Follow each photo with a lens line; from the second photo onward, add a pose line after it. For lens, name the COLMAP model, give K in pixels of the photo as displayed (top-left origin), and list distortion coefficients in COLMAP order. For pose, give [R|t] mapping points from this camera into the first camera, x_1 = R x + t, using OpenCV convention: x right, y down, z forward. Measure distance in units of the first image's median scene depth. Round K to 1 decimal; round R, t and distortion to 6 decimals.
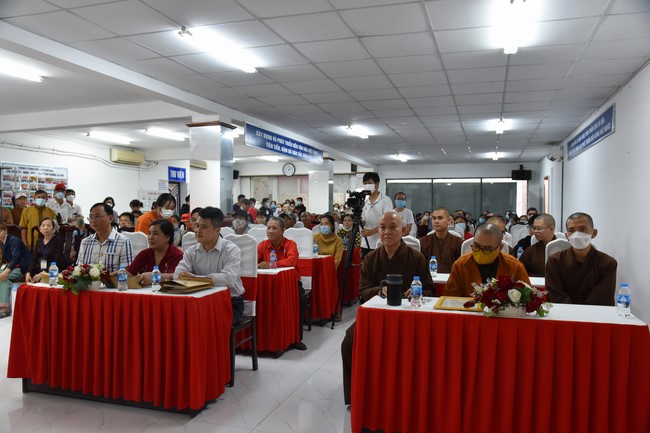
lens RADIAL K [[519.6, 0, 327.6], [0, 519.6, 216.3], [0, 0, 1]] dist [-0.043909, 0.023994]
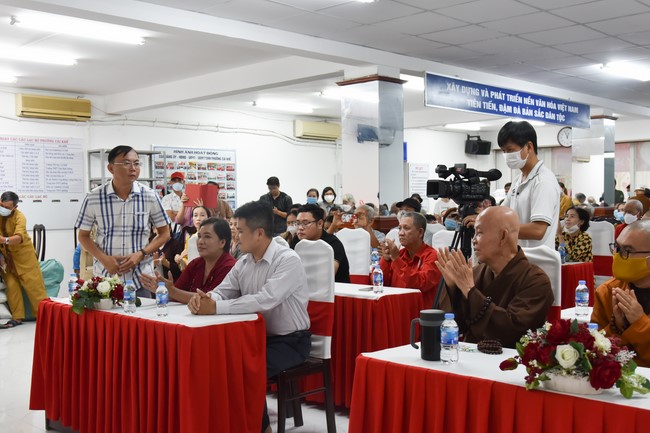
lens RADIAL K [[767.7, 0, 326.3], [0, 767.7, 216.5], [0, 0, 1]] dist [-0.034403, 0.000000]
pose [[0.899215, -0.002950, -0.437497, 0.121852], [0.007160, 0.999943, 0.007975, -0.001916], [0.437449, -0.010304, 0.899184, 0.033144]]
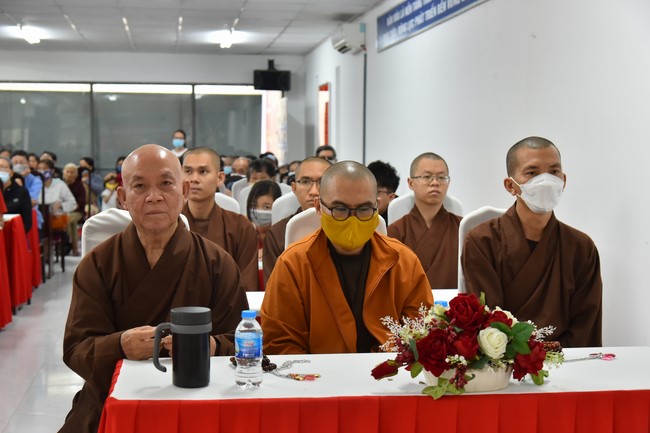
lens RADIAL K [[1051.3, 0, 321.2], [0, 1051.3, 218.8], [0, 0, 1]] dist [0.008960, 0.000000]
pose [[0.904232, -0.024221, 0.426354, -0.031758], [0.002108, 0.998631, 0.052262, 0.001861], [-0.427036, -0.046359, 0.903045, 0.071321]]
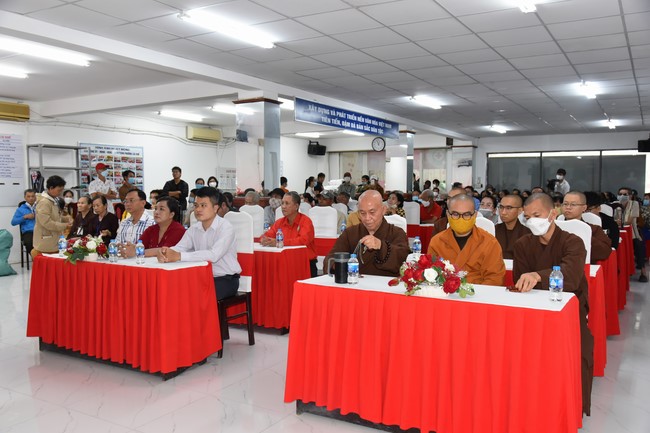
lens RADIAL K [[572.5, 0, 323.8], [0, 572.5, 215.9], [0, 0, 1]] dist [-0.017866, -0.000756]
pose [[0.974715, 0.010069, -0.223227, 0.100735], [-0.001948, 0.999329, 0.036570, 0.000577], [0.223445, -0.035211, 0.974080, -0.024081]]
